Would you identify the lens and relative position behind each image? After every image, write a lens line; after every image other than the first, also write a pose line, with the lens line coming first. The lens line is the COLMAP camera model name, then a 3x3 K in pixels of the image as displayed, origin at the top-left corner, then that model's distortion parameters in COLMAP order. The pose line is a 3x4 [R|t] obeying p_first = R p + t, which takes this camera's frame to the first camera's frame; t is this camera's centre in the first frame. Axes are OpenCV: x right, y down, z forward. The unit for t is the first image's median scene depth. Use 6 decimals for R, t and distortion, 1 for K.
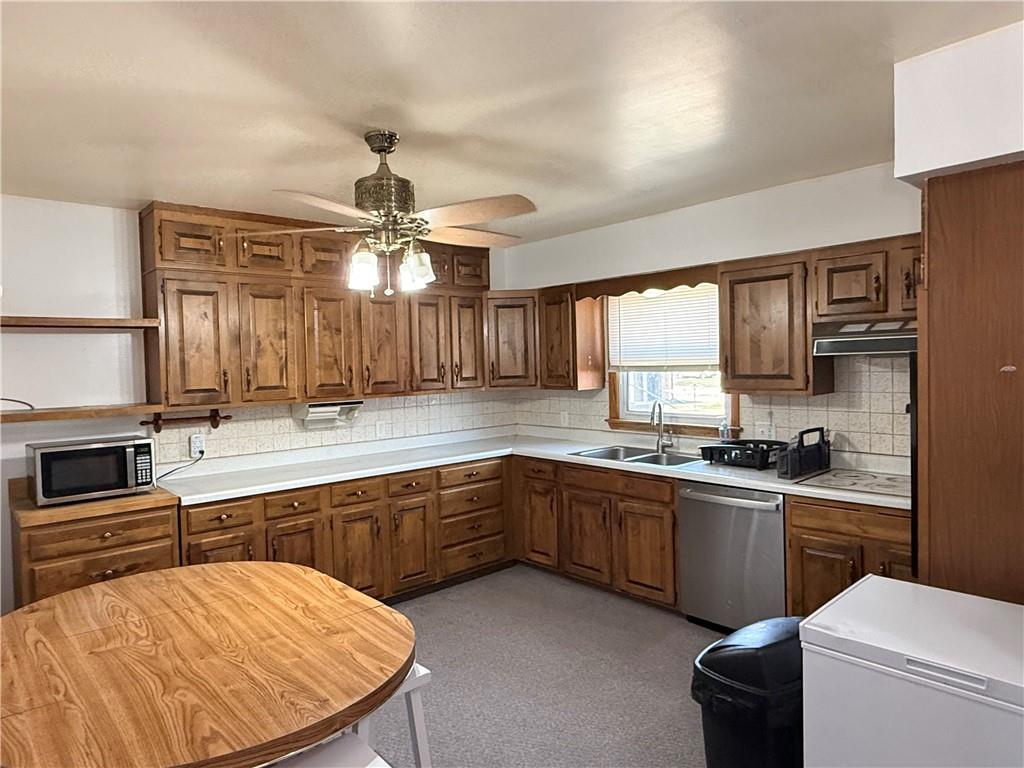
lens RADIAL K [[628.0, 0, 511.3], [0, 628.0, 383.2], [0, 0, 1]] dist [-0.000811, 0.000000]
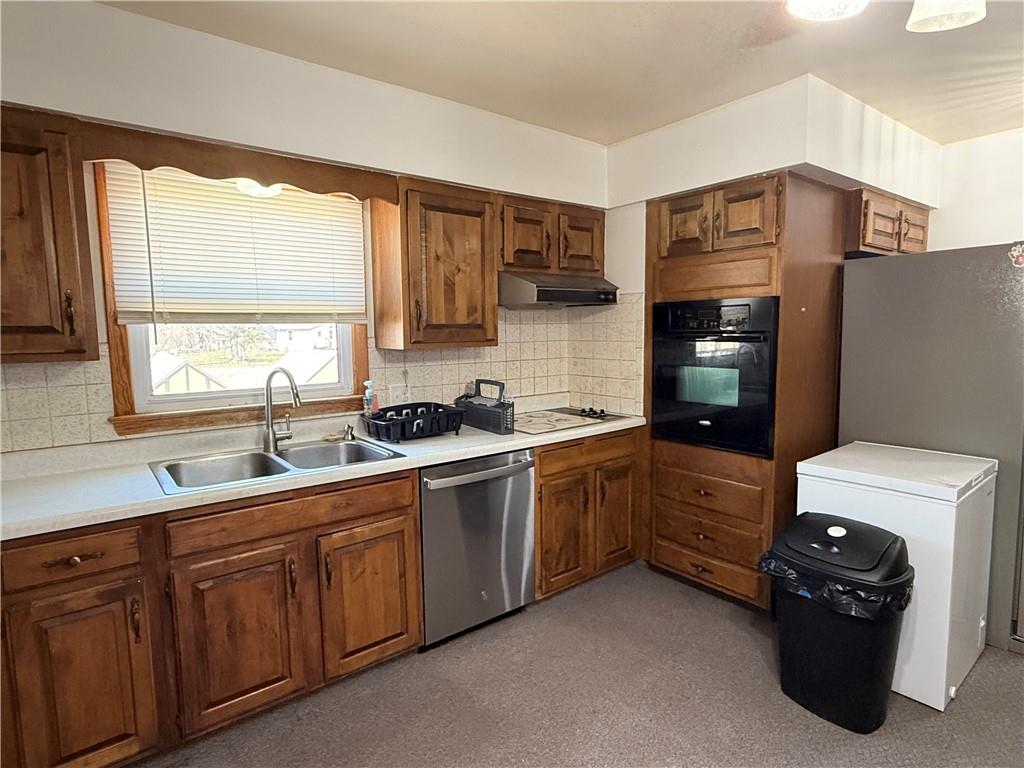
lens RADIAL K [[568.0, 0, 511.5], [0, 568.0, 383.6], [0, 0, 1]] dist [-0.002068, 0.000586]
pose [[0.068512, -0.079230, 0.994499, -0.346687], [0.039810, 0.996265, 0.076628, 0.009799], [-0.996856, 0.034341, 0.071410, 0.804700]]
